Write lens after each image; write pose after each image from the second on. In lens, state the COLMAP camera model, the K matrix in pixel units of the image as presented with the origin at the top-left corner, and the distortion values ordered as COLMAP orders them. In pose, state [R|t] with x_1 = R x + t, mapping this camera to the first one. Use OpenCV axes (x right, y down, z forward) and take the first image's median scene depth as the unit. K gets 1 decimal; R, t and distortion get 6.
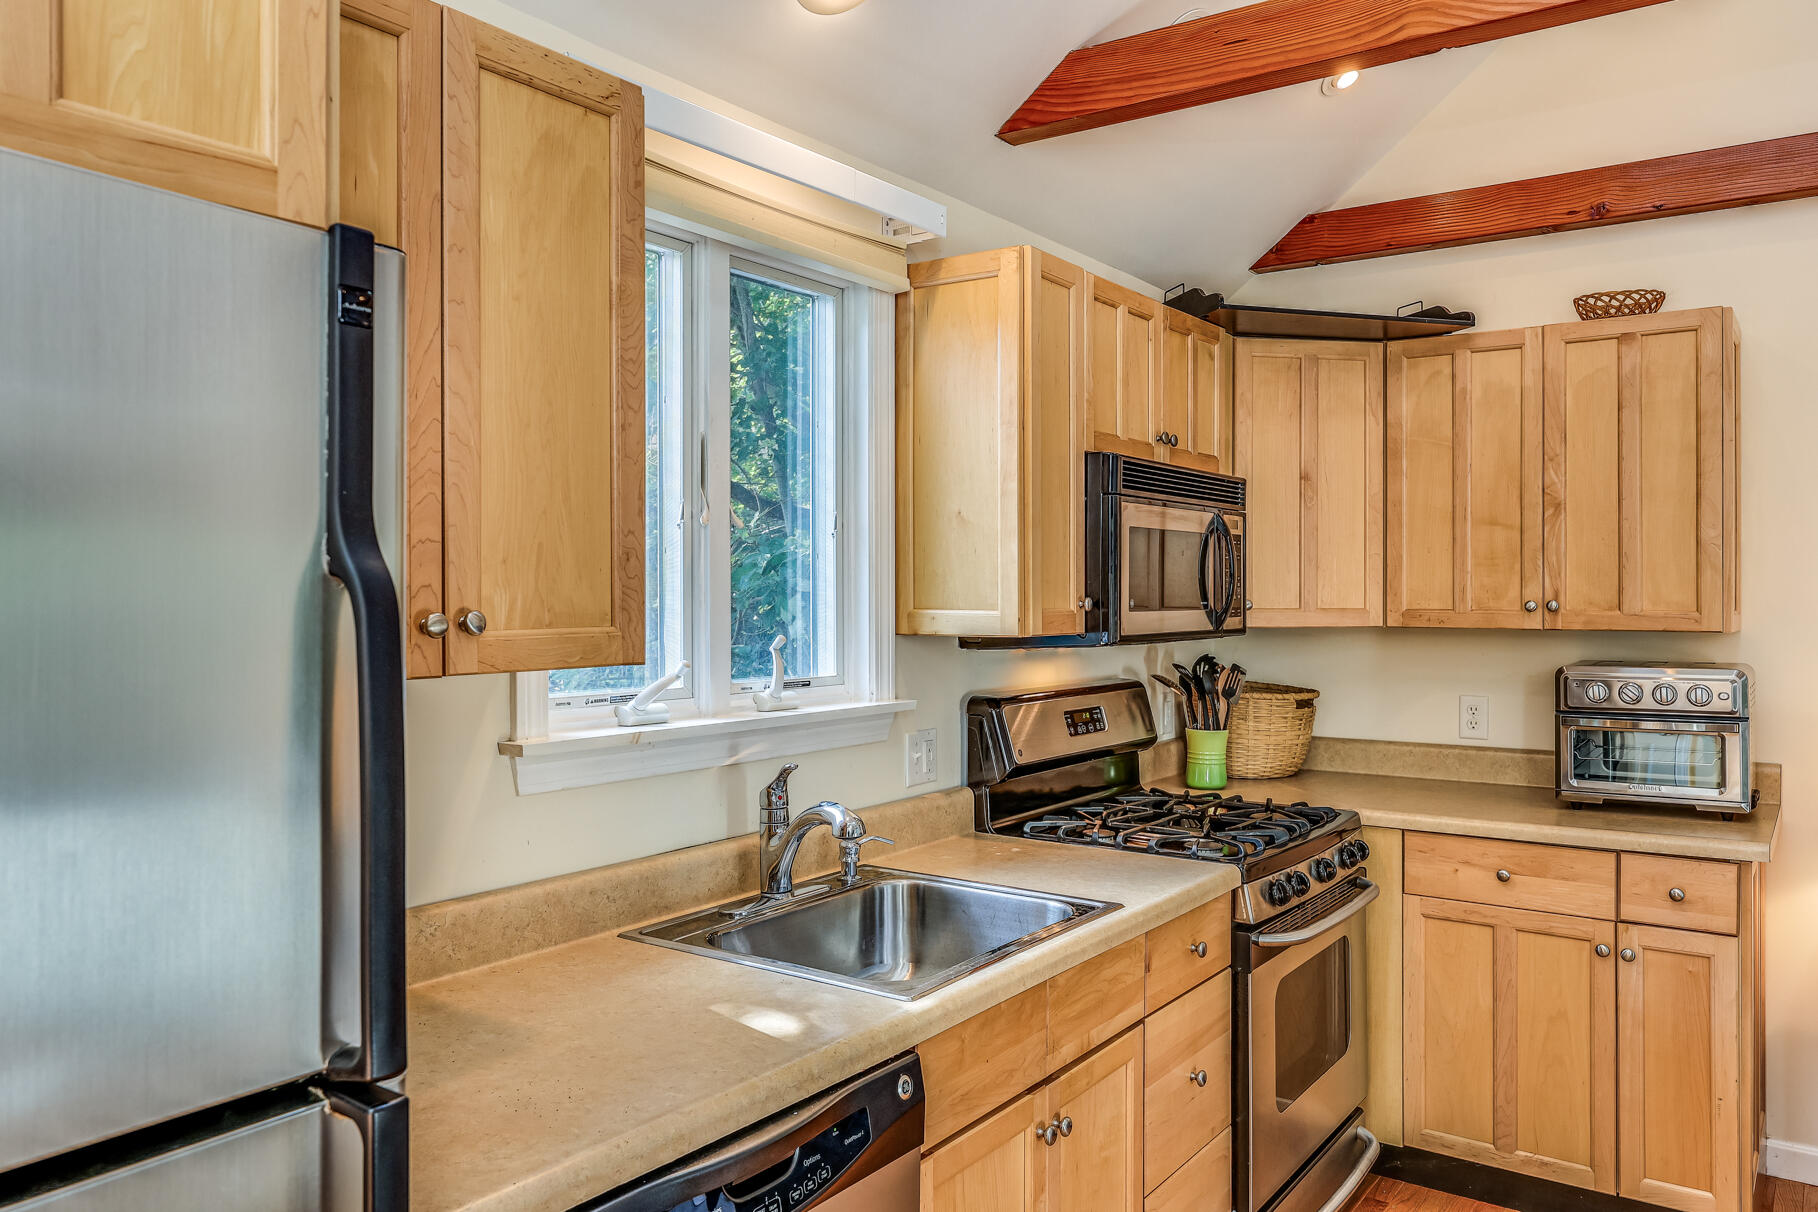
lens RADIAL K [[1324.9, 0, 909.0], [0, 1324.9, 606.0], [0, 0, 1]] dist [-0.001363, 0.000167]
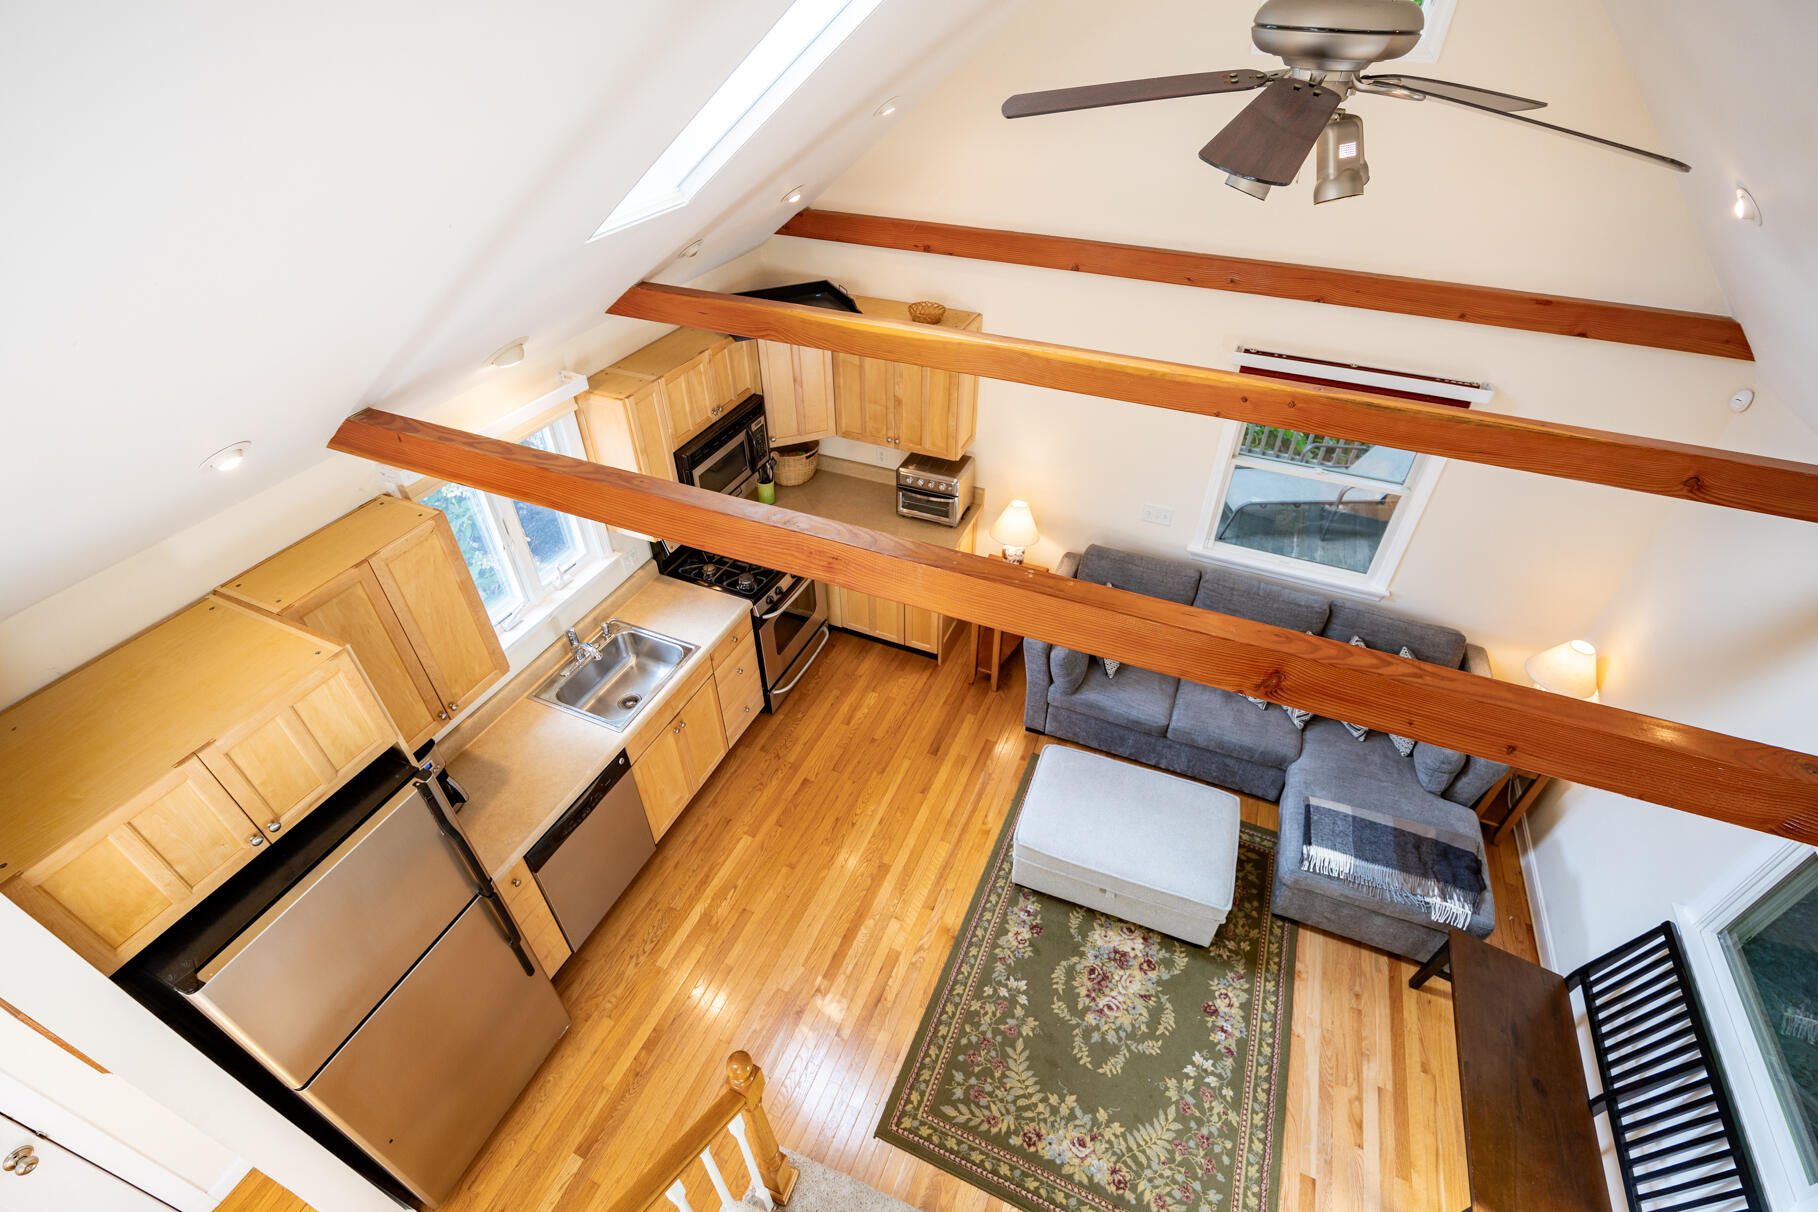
lens RADIAL K [[813.3, 0, 909.0], [0, 813.3, 606.0], [0, 0, 1]] dist [-0.000341, 0.000011]
pose [[0.979190, -0.127781, 0.157665, 0.288031], [0.001070, 0.780130, 0.625617, -0.834457], [-0.202941, -0.612429, 0.764032, -0.375251]]
